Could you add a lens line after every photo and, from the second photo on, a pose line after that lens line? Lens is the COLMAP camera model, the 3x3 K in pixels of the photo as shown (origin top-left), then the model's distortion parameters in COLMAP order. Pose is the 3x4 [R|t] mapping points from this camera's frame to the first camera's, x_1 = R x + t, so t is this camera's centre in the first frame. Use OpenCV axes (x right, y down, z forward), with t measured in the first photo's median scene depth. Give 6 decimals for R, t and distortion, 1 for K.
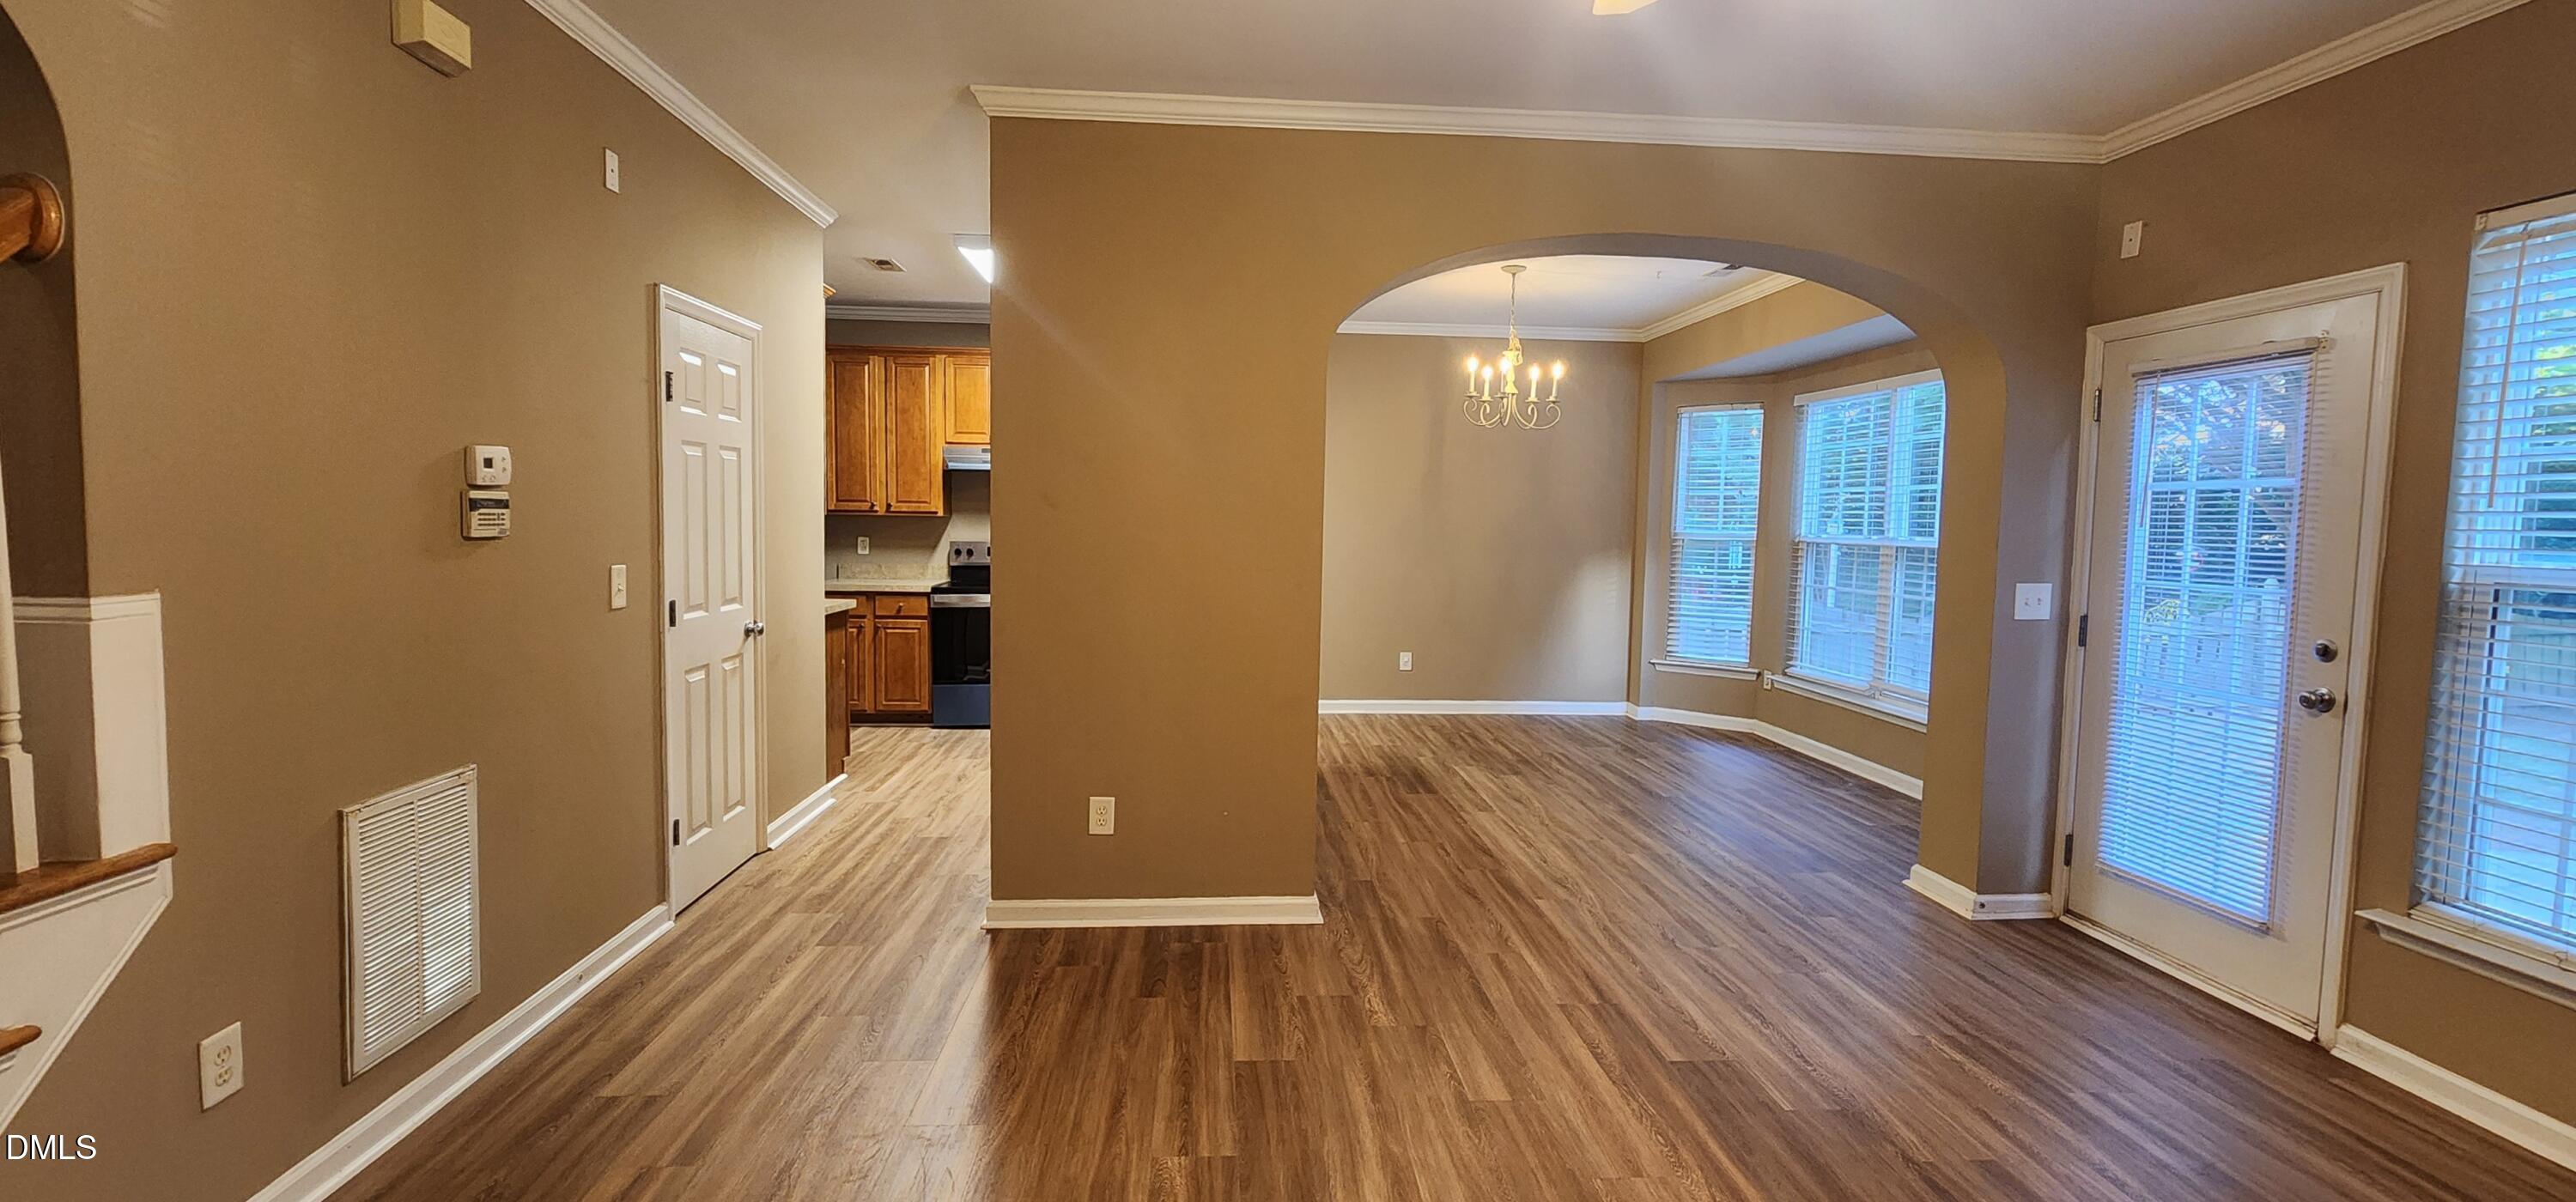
lens RADIAL K [[1113.8, 0, 1288.3], [0, 1113.8, 595.9], [0, 0, 1]] dist [-0.000503, -0.000023]
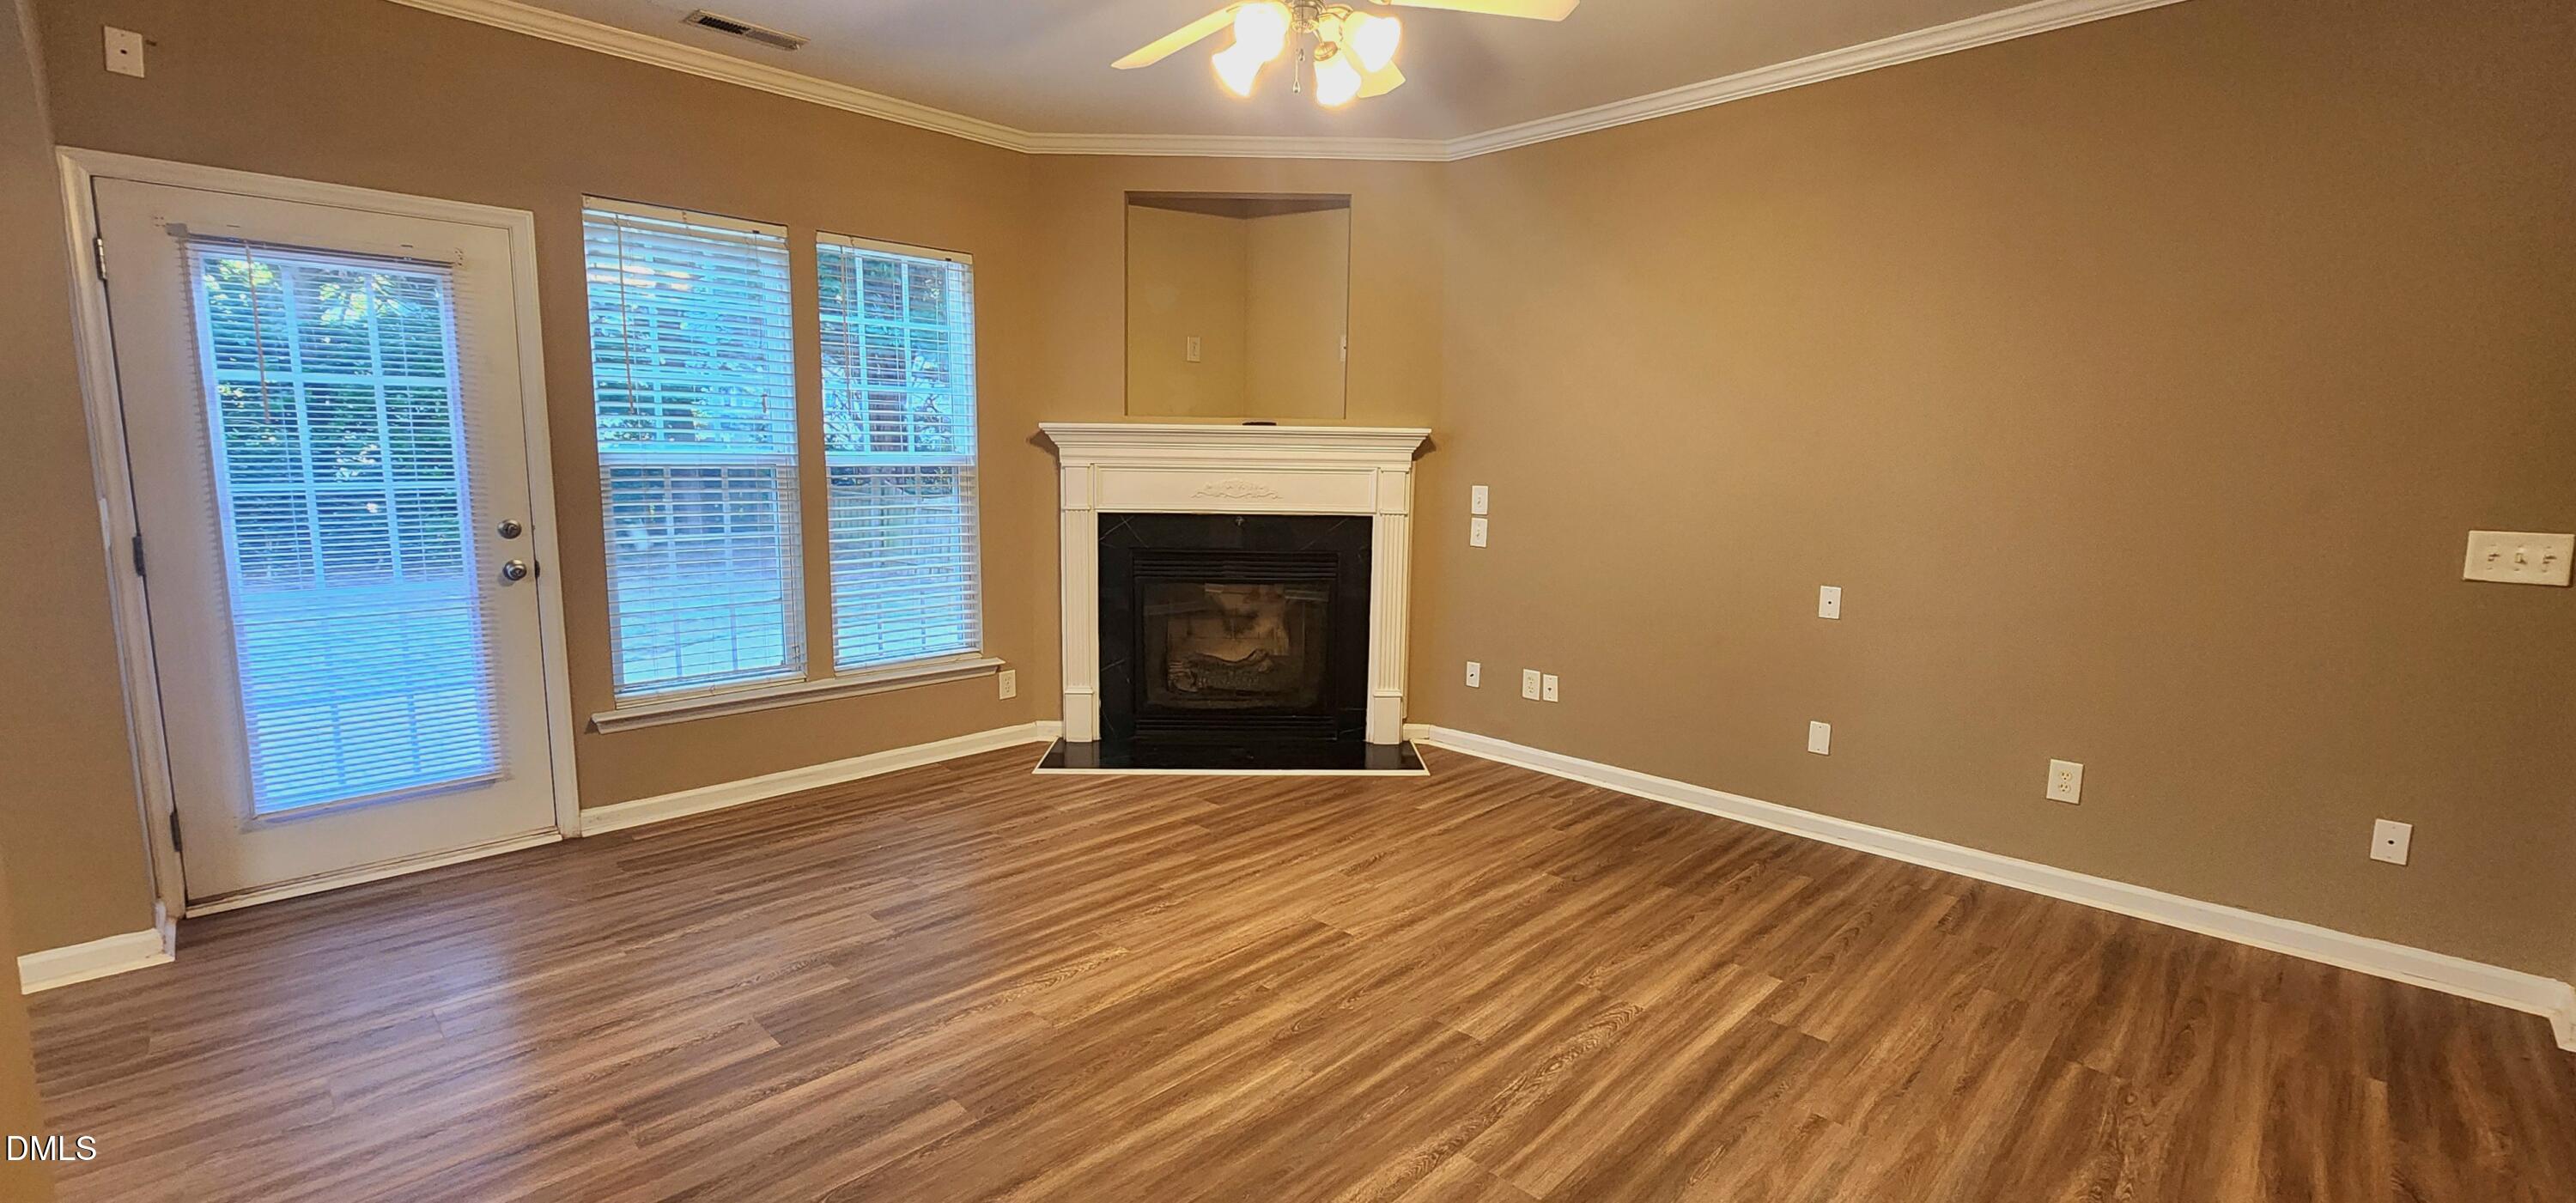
lens RADIAL K [[1073.9, 0, 1287.9], [0, 1073.9, 590.9], [0, 0, 1]] dist [-0.000580, 0.000035]
pose [[-0.663158, -0.124883, 0.737988, -0.398210], [0.030422, 0.980670, 0.193288, -0.068695], [-0.747861, 0.150631, -0.646540, 0.937184]]
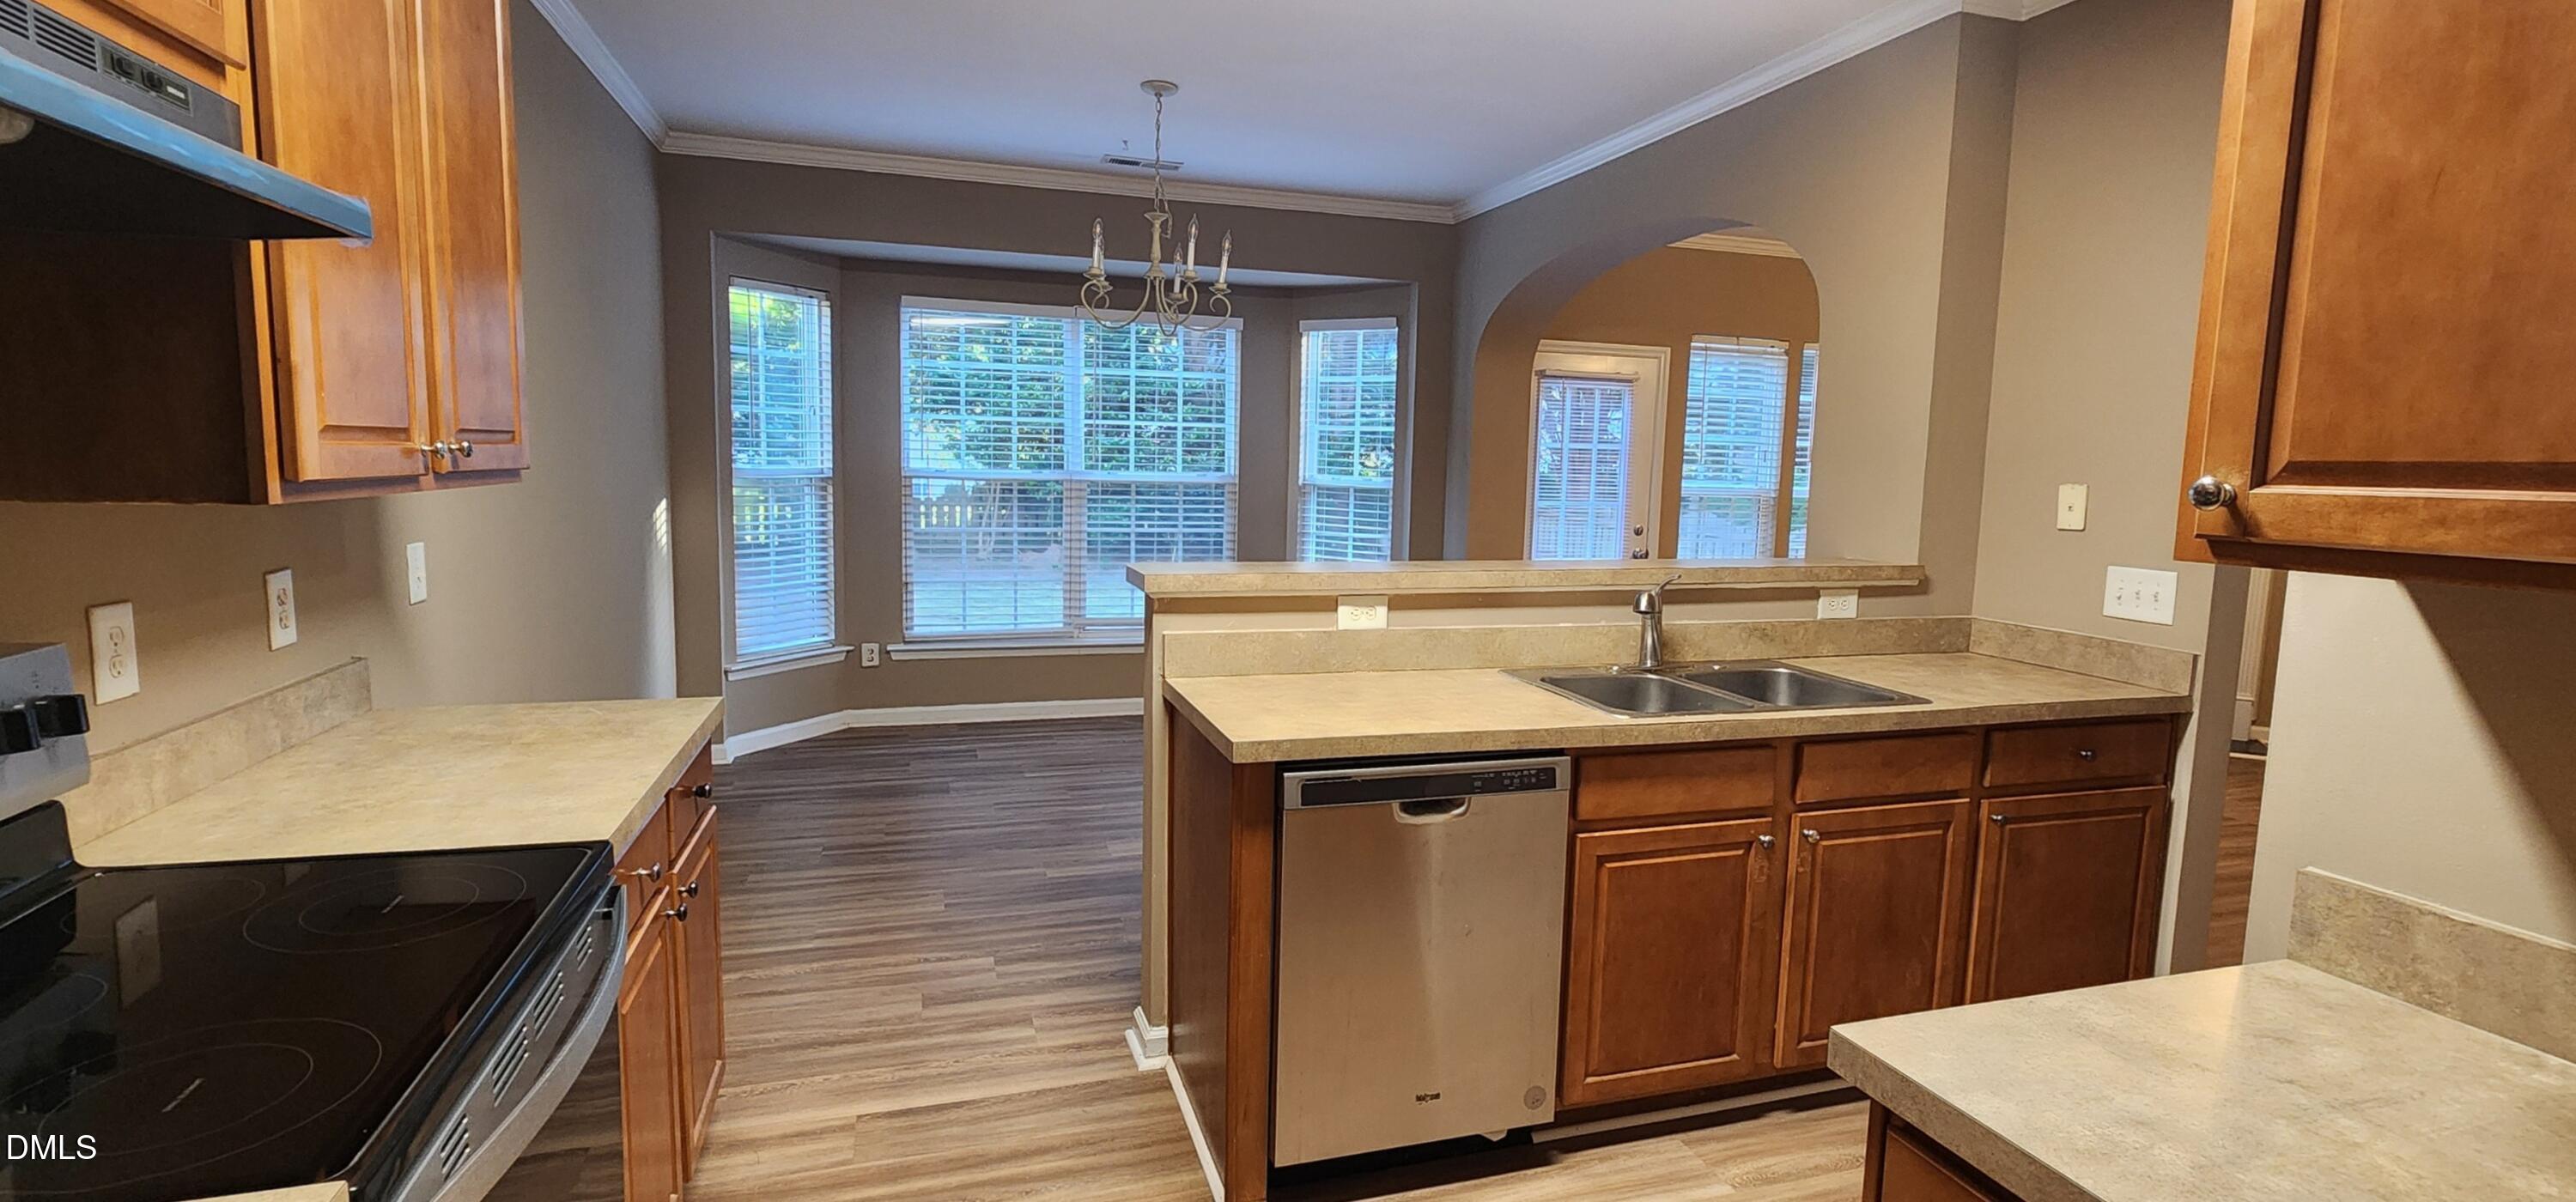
lens RADIAL K [[1152.5, 0, 1282.5], [0, 1152.5, 589.7], [0, 0, 1]] dist [0.002098, 0.000139]
pose [[-0.232977, -0.134420, 0.963147, -0.814388], [0.042338, 0.988060, 0.148138, -0.153463], [-0.971560, 0.075290, -0.224504, 1.761377]]
